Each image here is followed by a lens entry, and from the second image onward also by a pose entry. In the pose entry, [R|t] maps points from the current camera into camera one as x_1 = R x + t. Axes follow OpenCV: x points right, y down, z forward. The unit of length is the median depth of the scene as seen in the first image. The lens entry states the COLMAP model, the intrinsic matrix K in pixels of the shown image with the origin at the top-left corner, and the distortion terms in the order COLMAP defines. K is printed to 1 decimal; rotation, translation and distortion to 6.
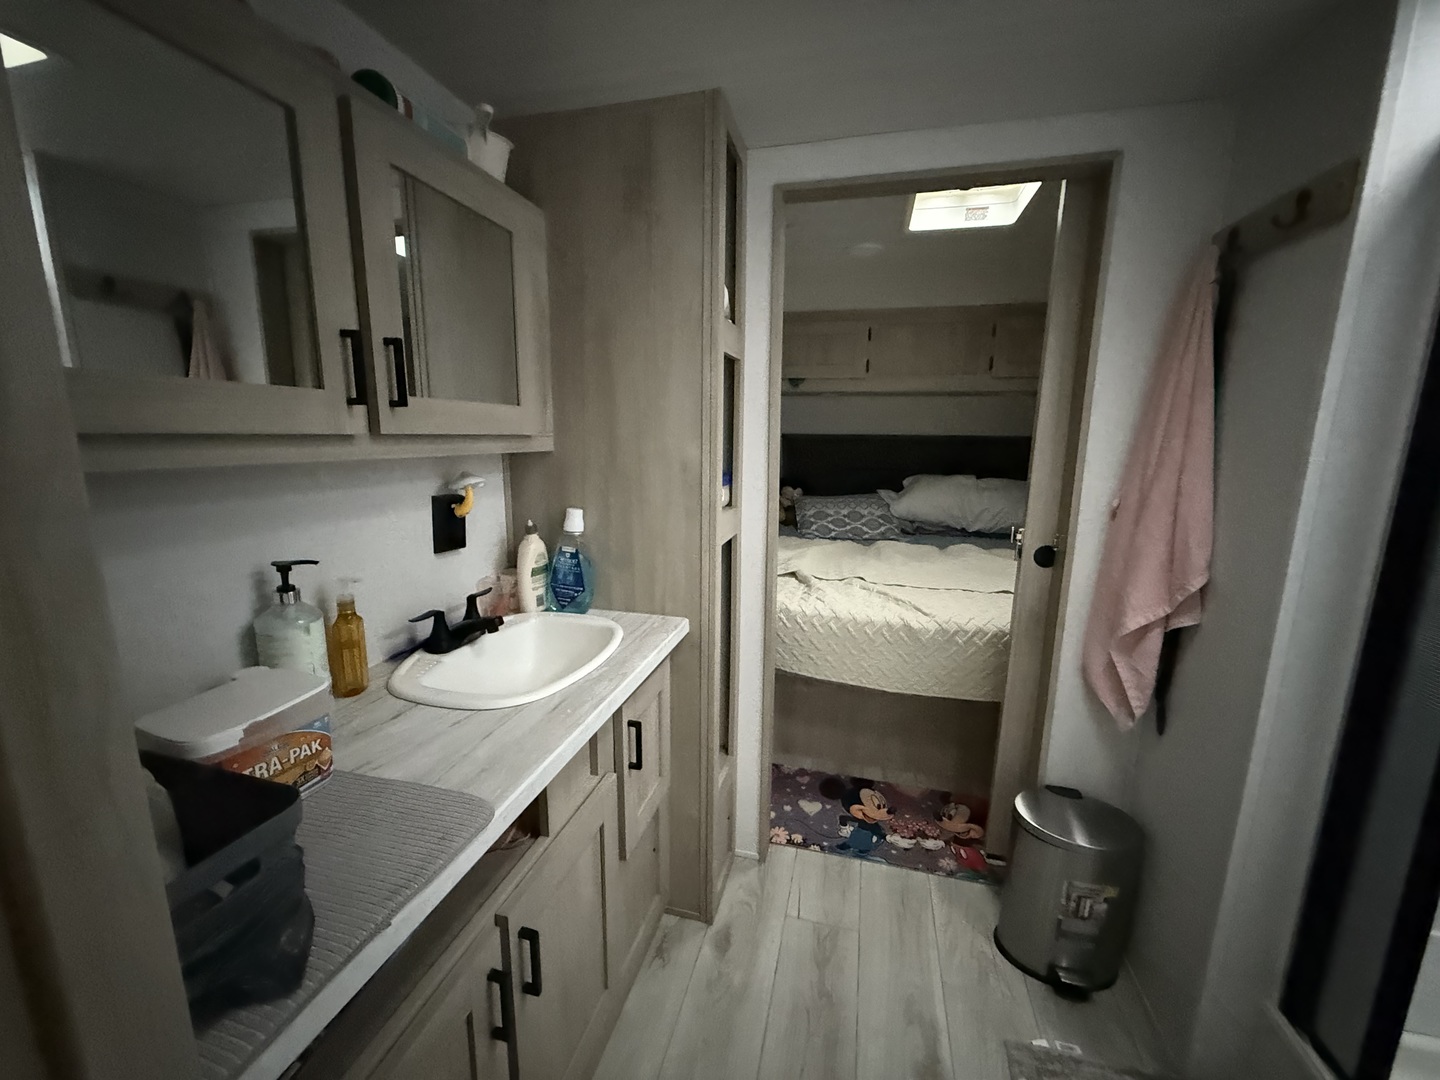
lens RADIAL K [[573.6, 0, 716.9], [0, 573.6, 541.6], [0, 0, 1]] dist [-0.000006, -0.000085]
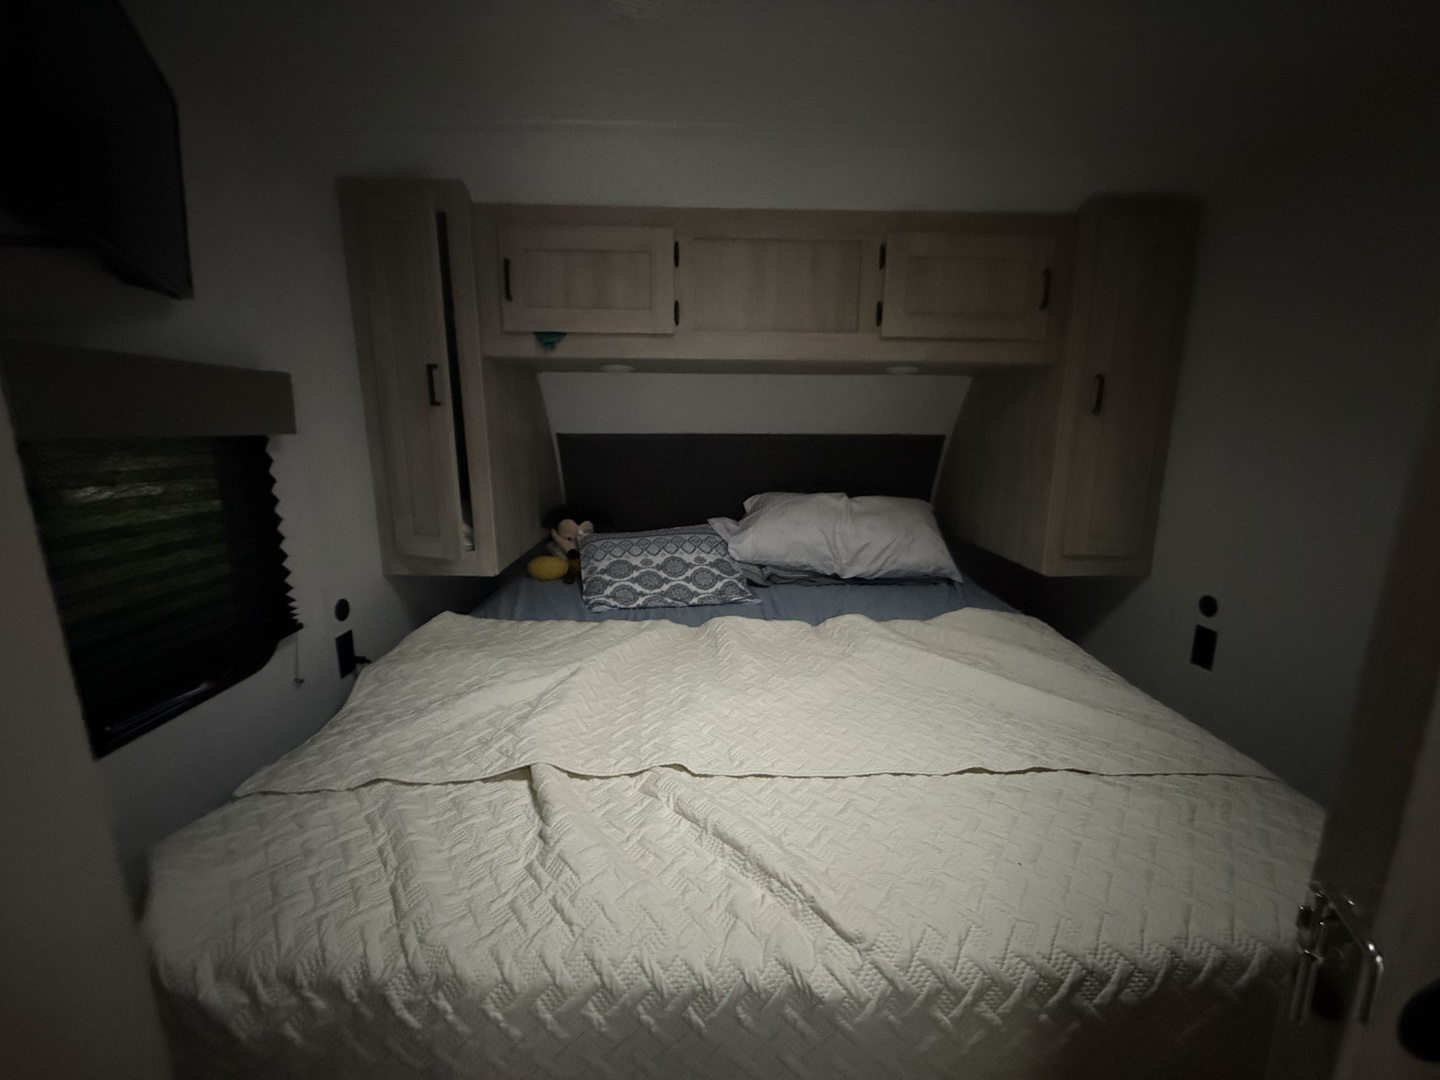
lens RADIAL K [[571.1, 0, 717.5], [0, 571.1, 544.0], [0, 0, 1]] dist [0.000311, 0.000002]
pose [[0.960241, -0.064956, 0.271510, 0.215781], [0.061139, 0.997876, 0.022502, -0.144802], [-0.272395, -0.005008, 0.962172, 0.716661]]
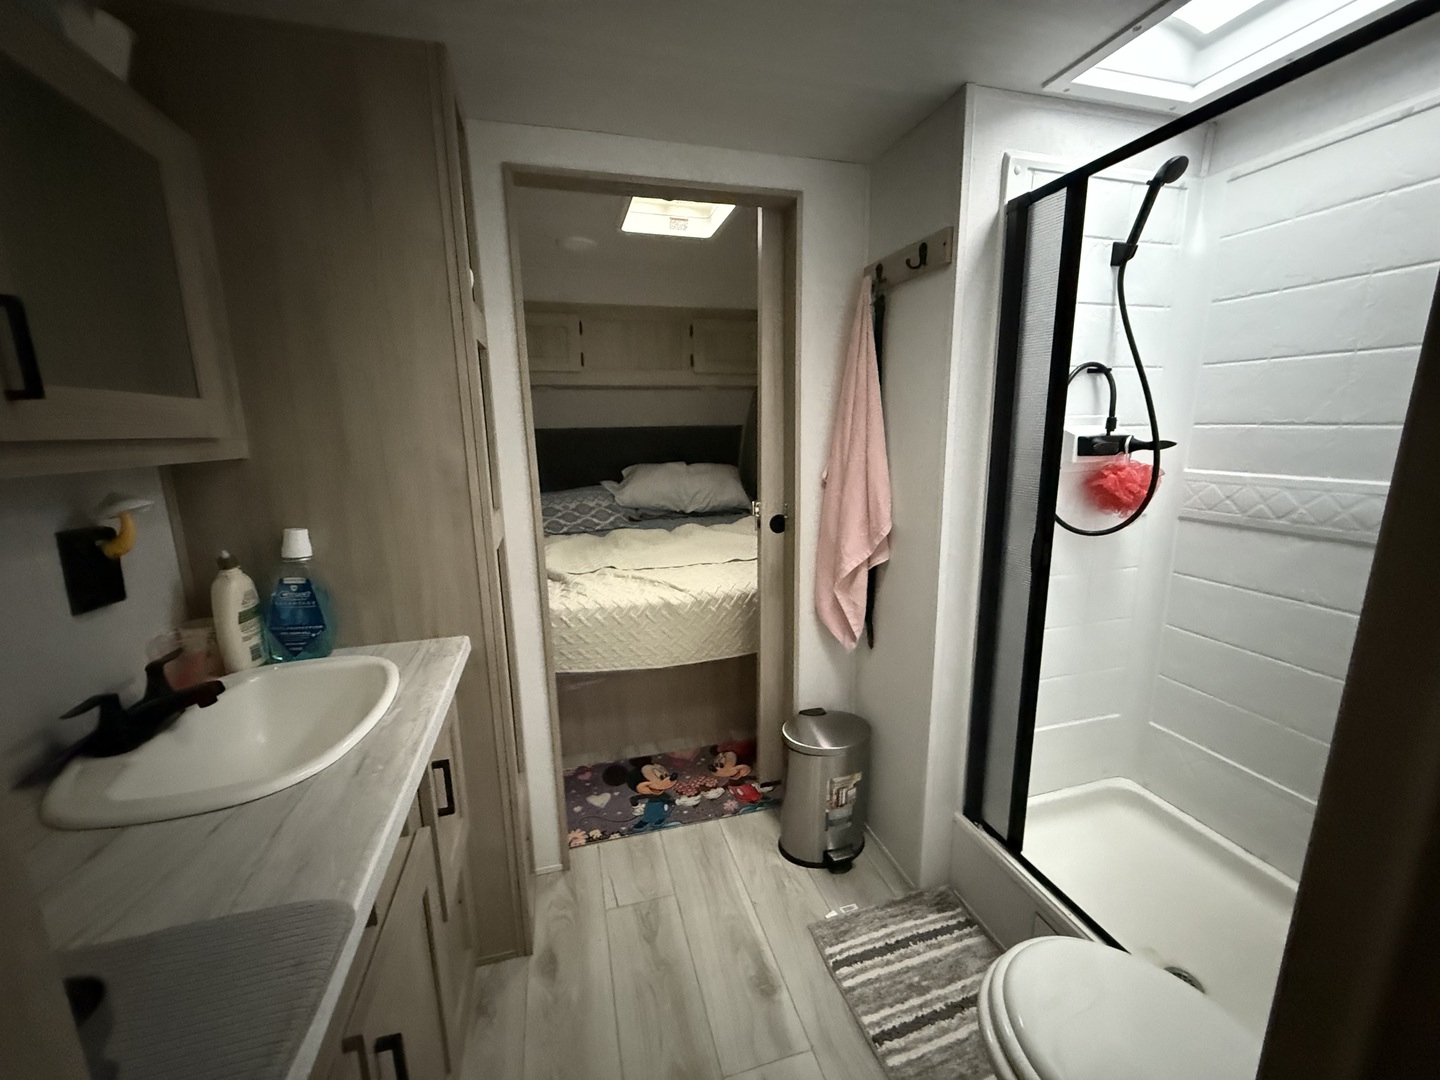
lens RADIAL K [[573.6, 0, 716.9], [0, 573.6, 541.6], [0, 0, 1]] dist [-0.000006, -0.000085]
pose [[0.862954, -0.124982, 0.489582, -0.104676], [0.120399, 0.991879, 0.040989, -0.001587], [-0.490729, 0.023574, 0.870993, 0.017938]]
